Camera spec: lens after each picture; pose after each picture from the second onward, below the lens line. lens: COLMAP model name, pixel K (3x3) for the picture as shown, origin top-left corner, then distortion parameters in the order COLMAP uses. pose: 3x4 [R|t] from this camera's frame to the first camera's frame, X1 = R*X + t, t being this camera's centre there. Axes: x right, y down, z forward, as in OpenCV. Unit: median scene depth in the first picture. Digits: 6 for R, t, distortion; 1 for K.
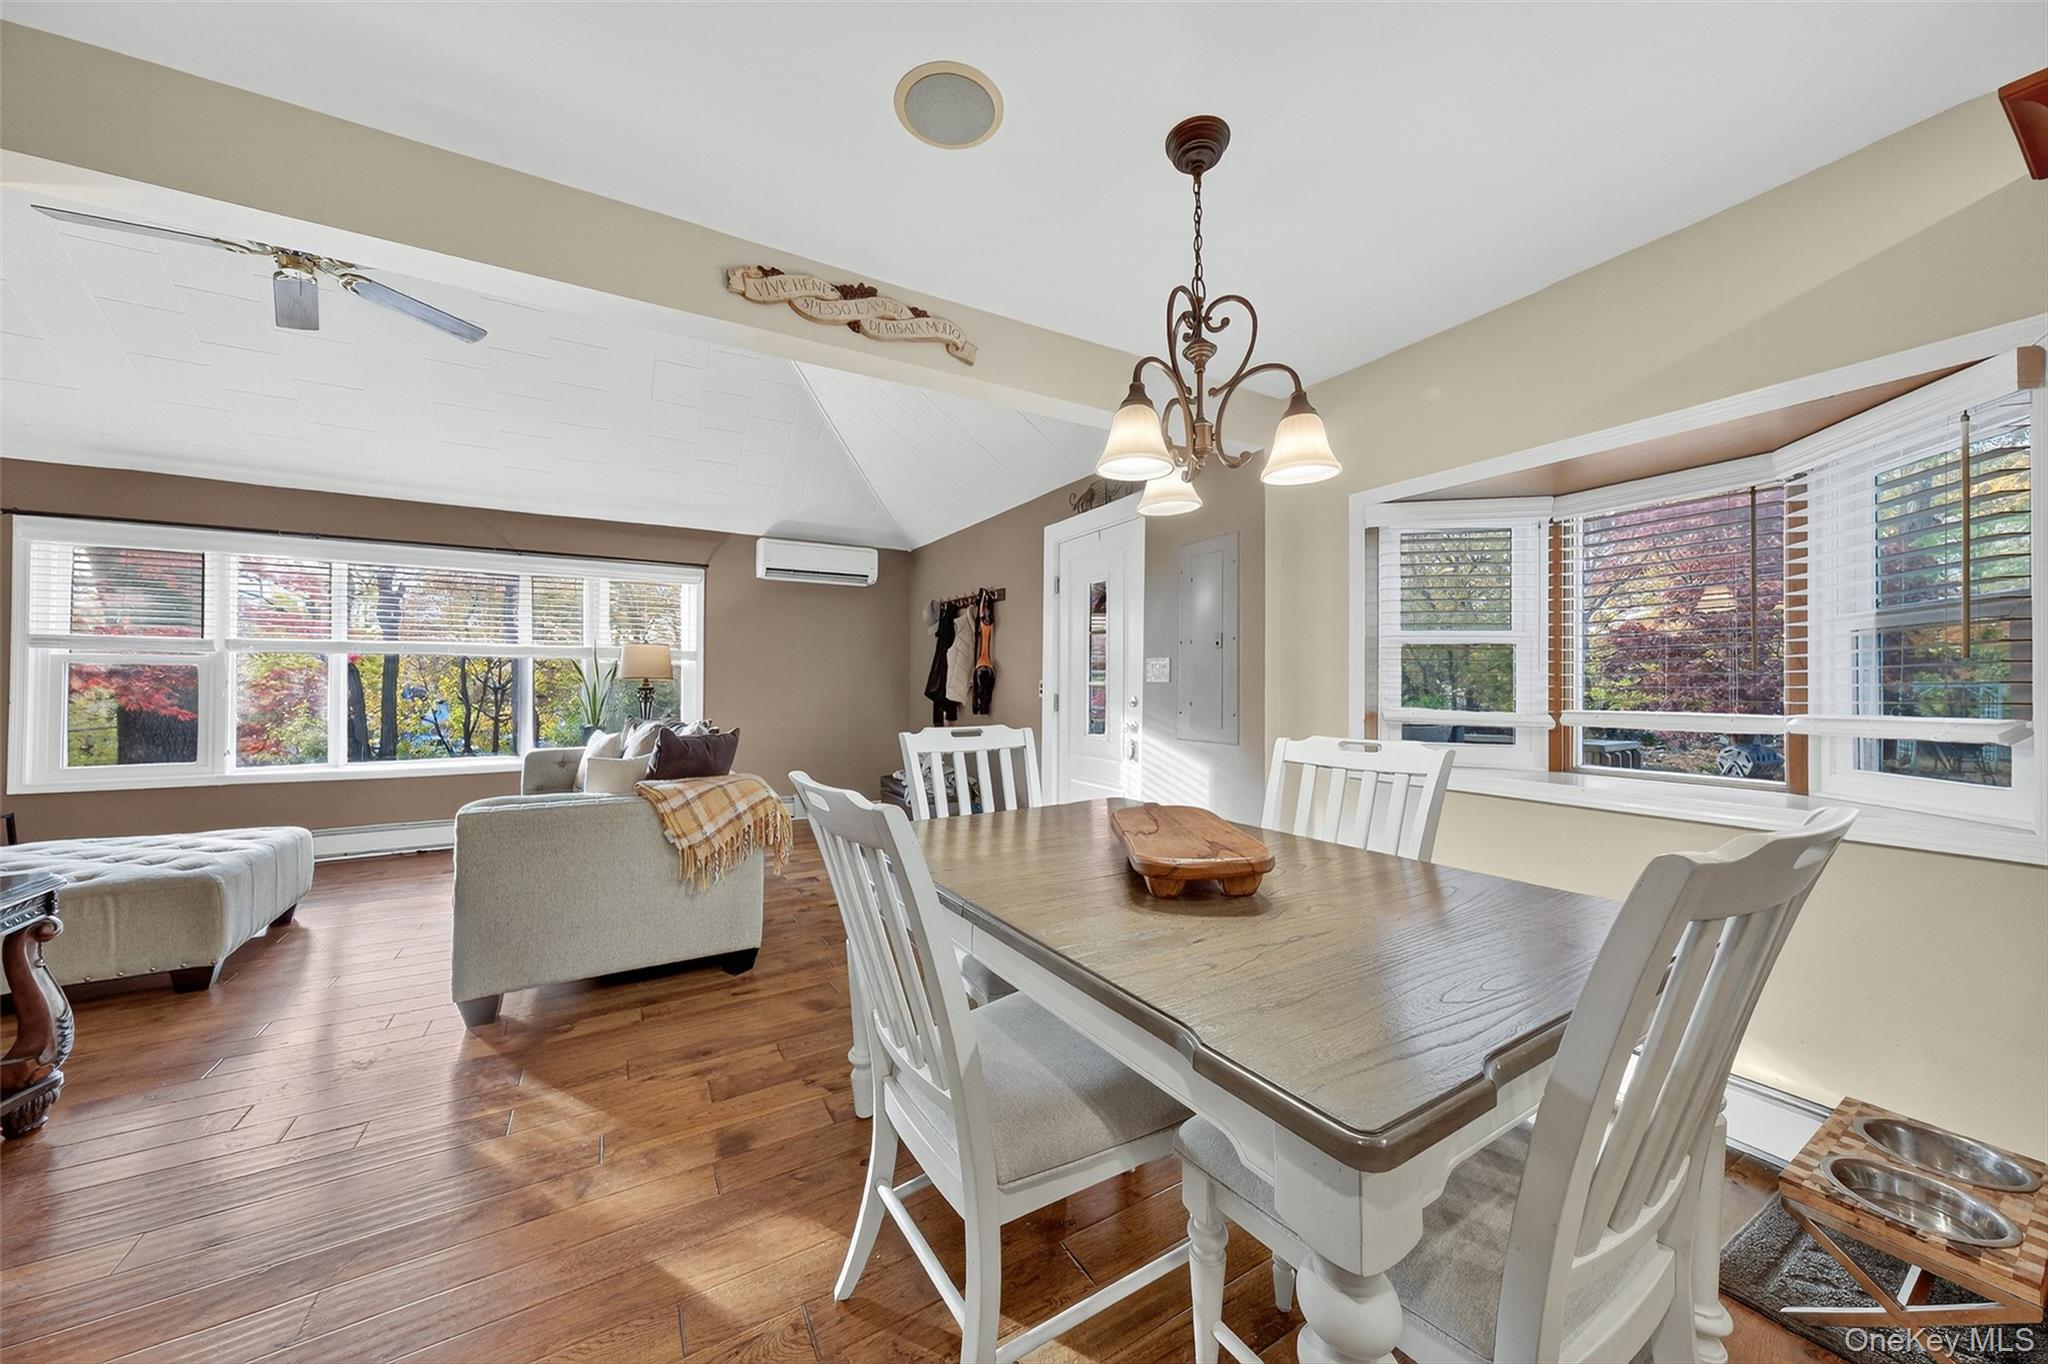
lens RADIAL K [[717.4, 0, 1027.5], [0, 717.4, 676.1], [0, 0, 1]] dist [0.000403, 0.000012]
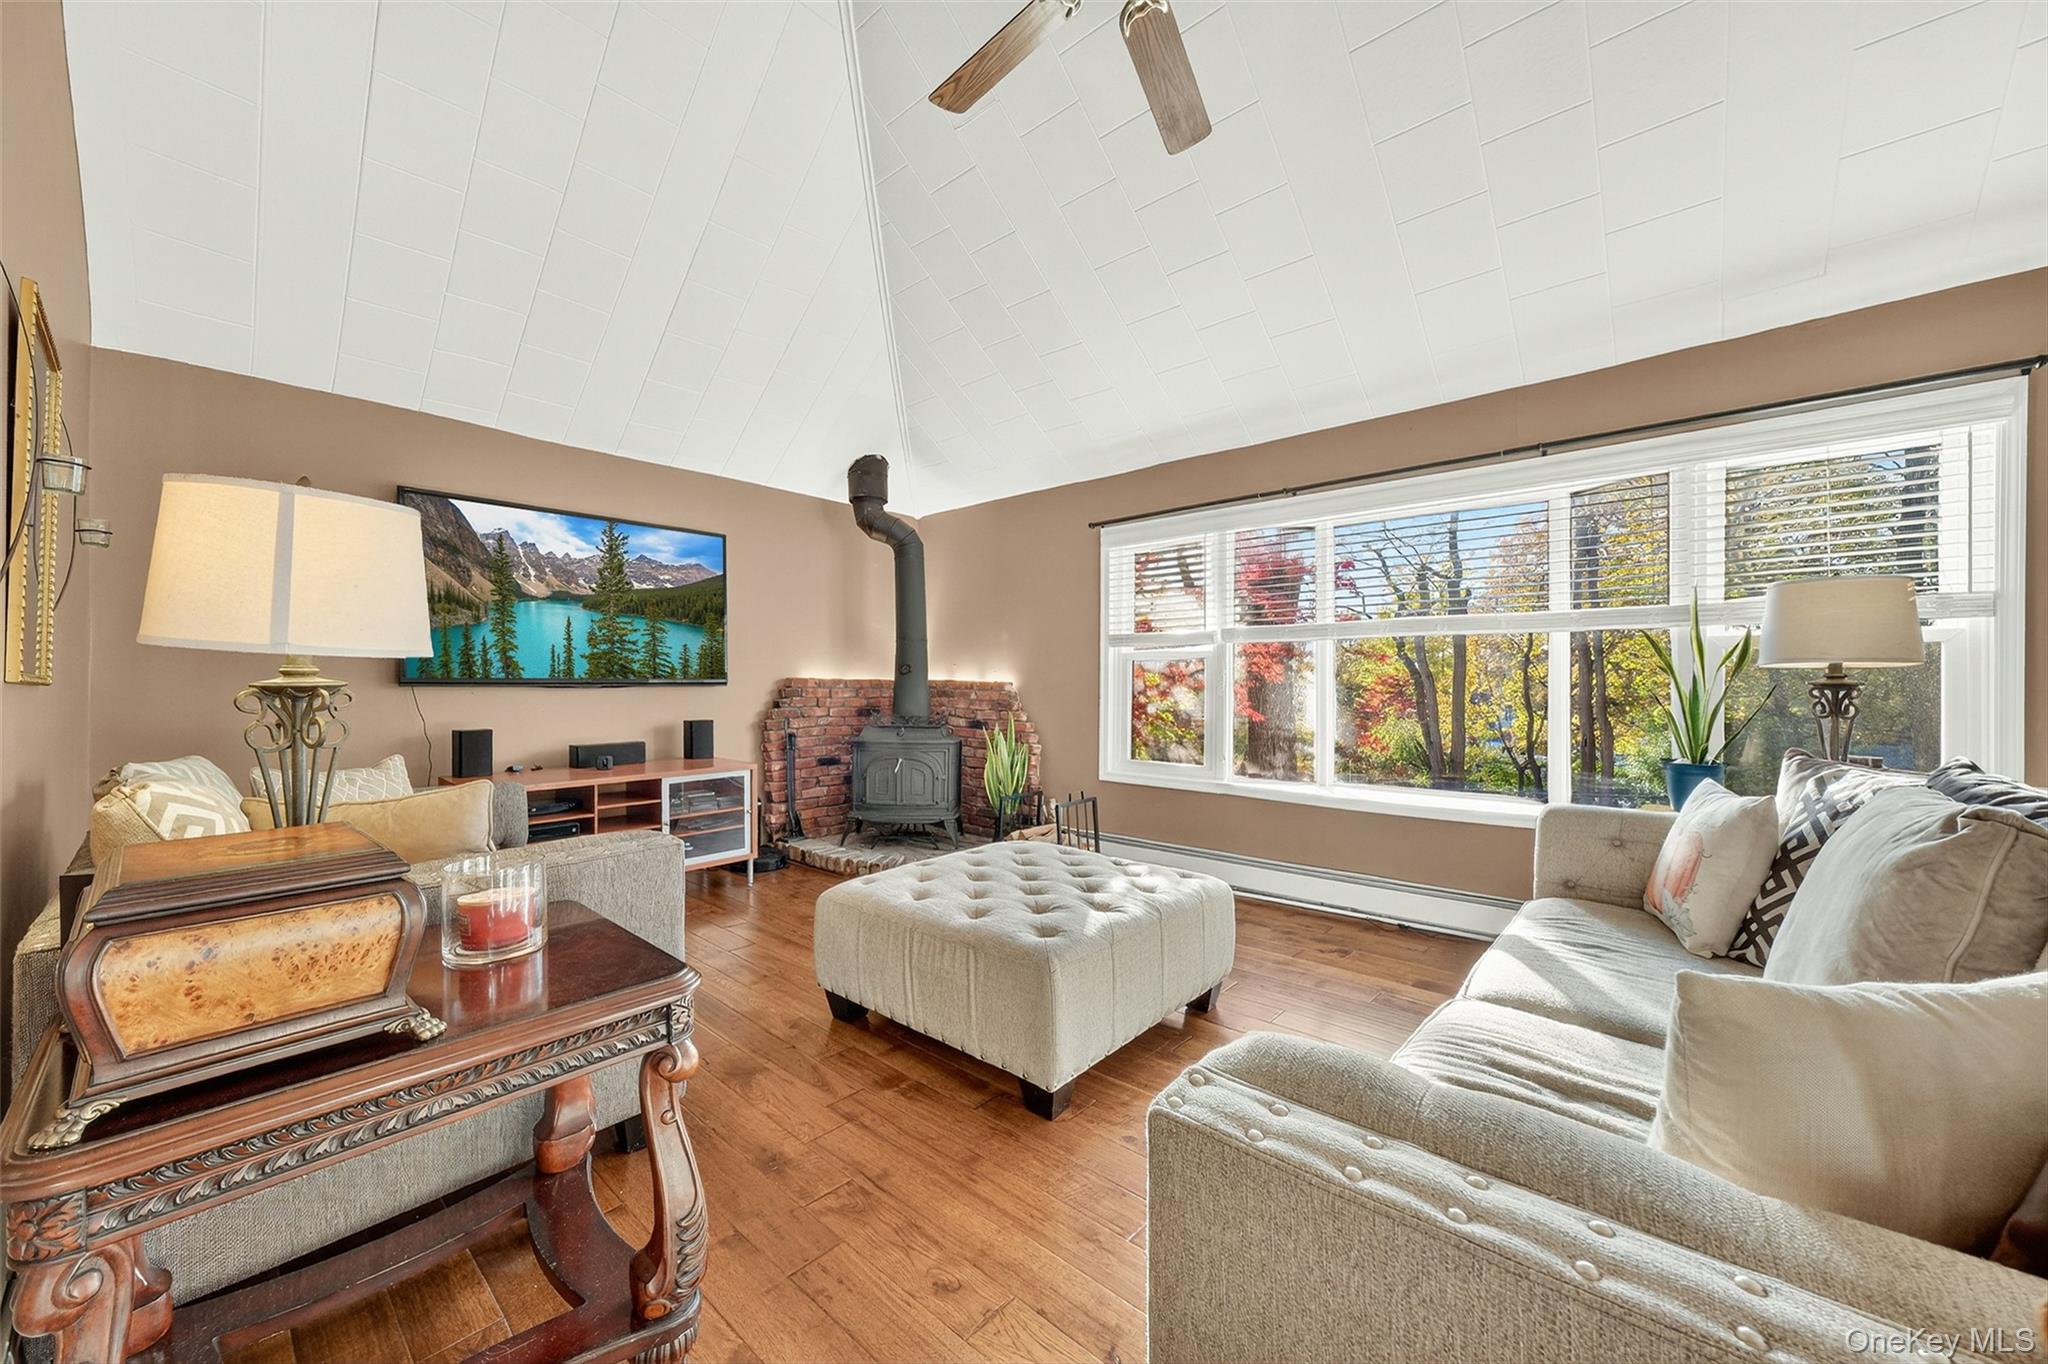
lens RADIAL K [[748.3, 0, 1028.4], [0, 748.3, 684.7], [0, 0, 1]] dist [-0.002161, -0.000032]
pose [[0.300273, -0.000679, -0.953853, -0.271763], [0.003097, 0.999995, 0.000263, 0.014066], [0.953848, -0.003033, 0.300273, 0.438713]]
